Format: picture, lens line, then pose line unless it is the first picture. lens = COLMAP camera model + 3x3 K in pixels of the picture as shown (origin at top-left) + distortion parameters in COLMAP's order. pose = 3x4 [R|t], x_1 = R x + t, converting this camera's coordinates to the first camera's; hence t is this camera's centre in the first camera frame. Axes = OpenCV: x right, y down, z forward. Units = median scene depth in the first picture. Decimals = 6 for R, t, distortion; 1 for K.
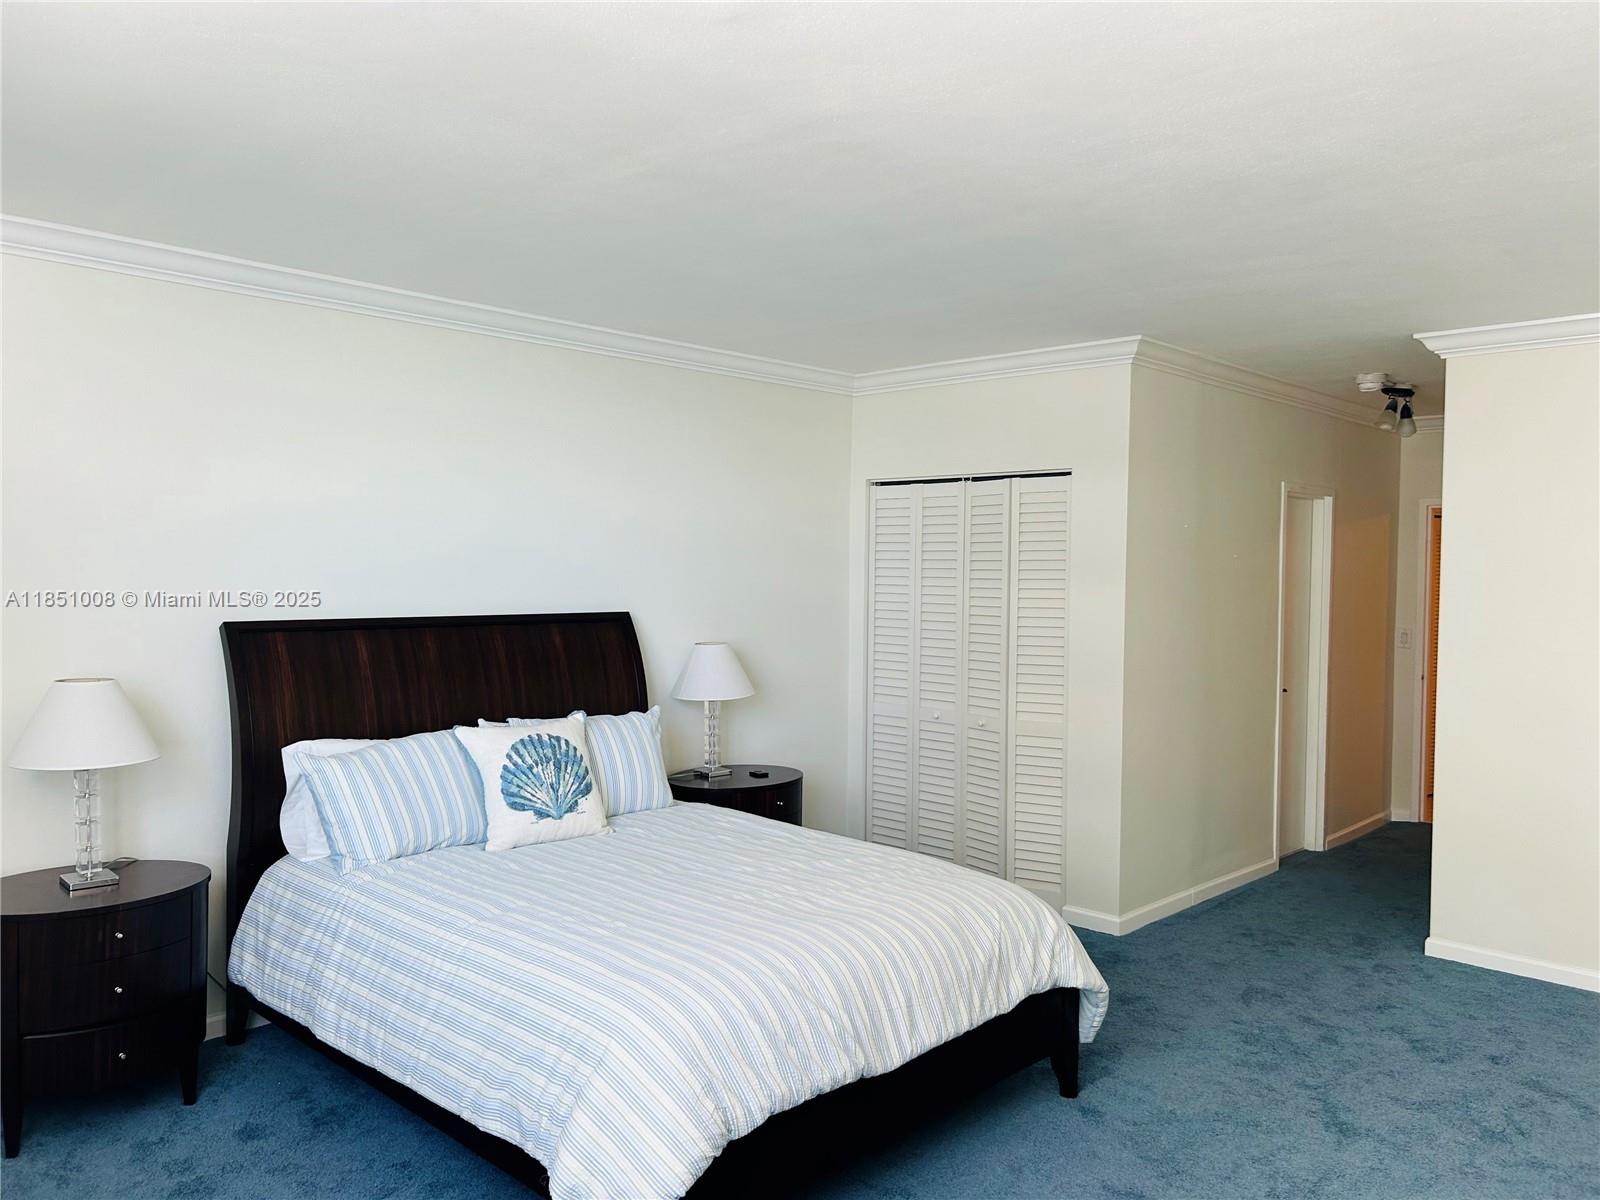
lens RADIAL K [[1217.3, 0, 800.0], [0, 1217.3, 600.0], [0, 0, 1]] dist [0.059871, -0.065150]
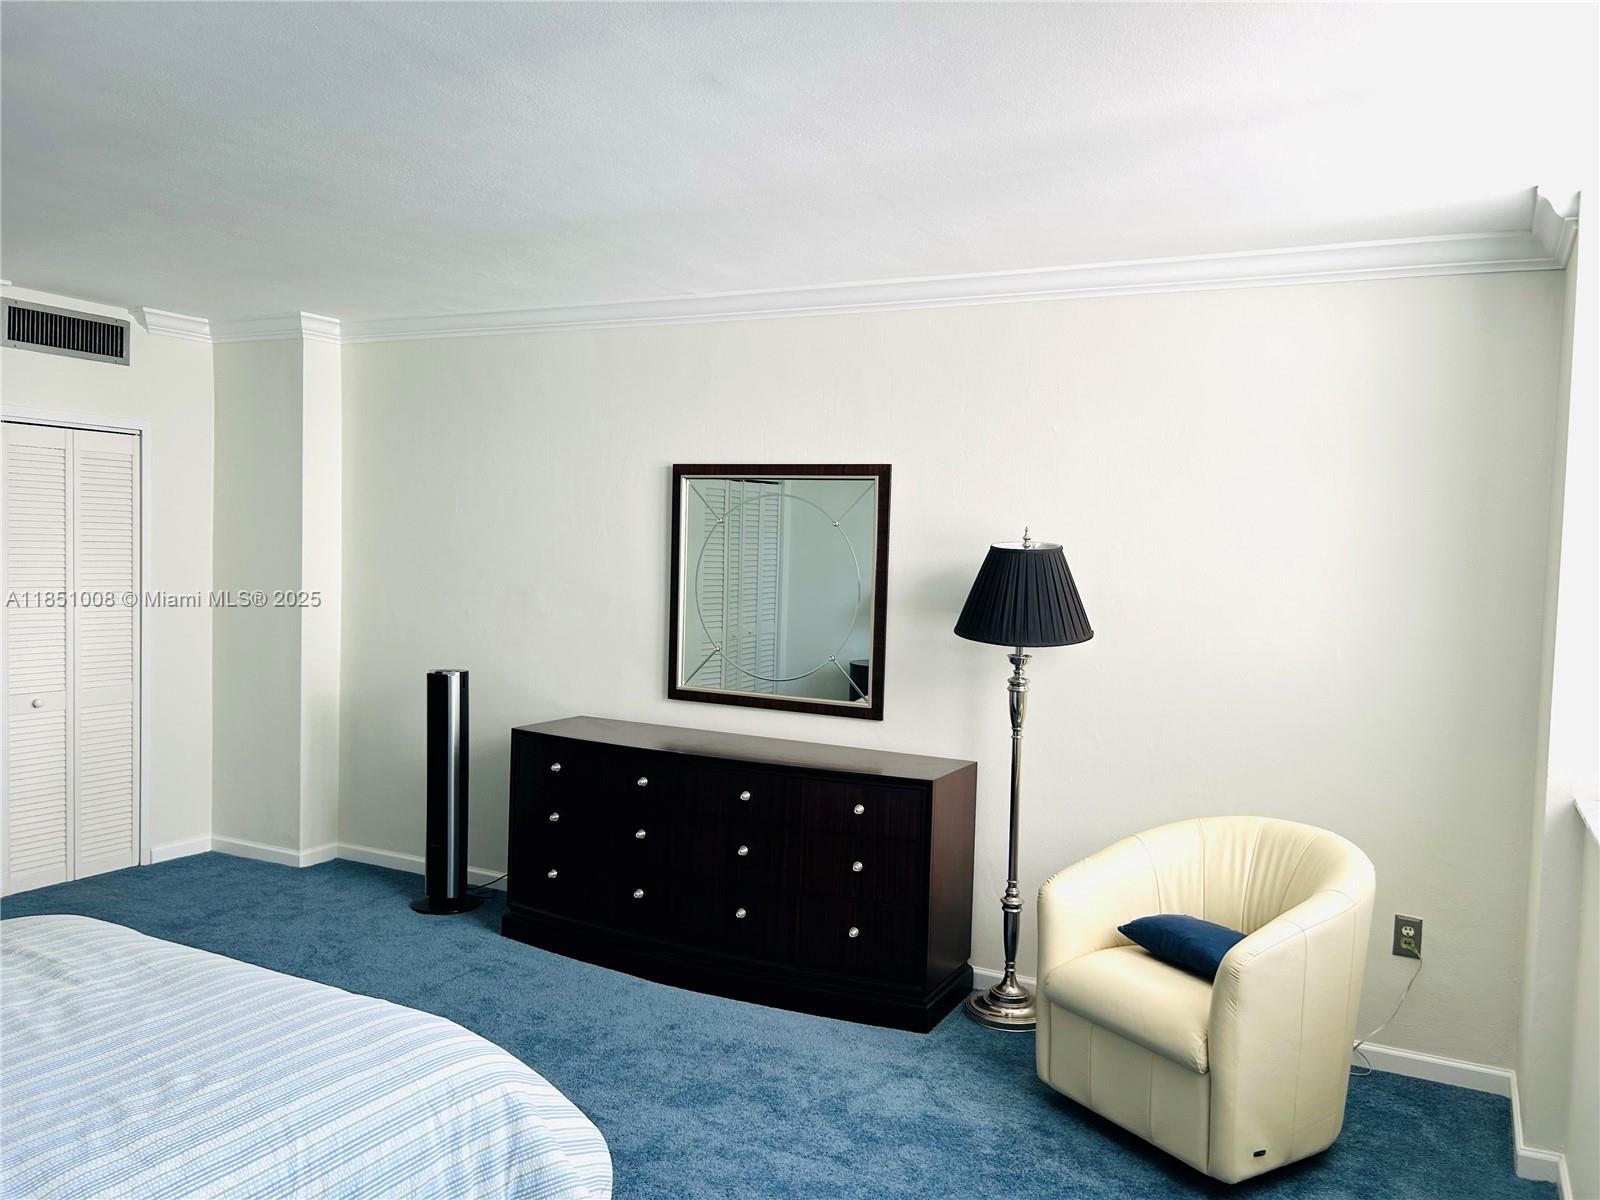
lens RADIAL K [[1221.3, 0, 795.4], [0, 1221.3, 618.3], [0, 0, 1]] dist [0.067269, -0.070020]
pose [[-0.273338, -0.077223, 0.958813, -0.825954], [0.005795, 0.996622, 0.081920, -0.029481], [-0.961901, 0.027948, -0.271967, 0.838679]]
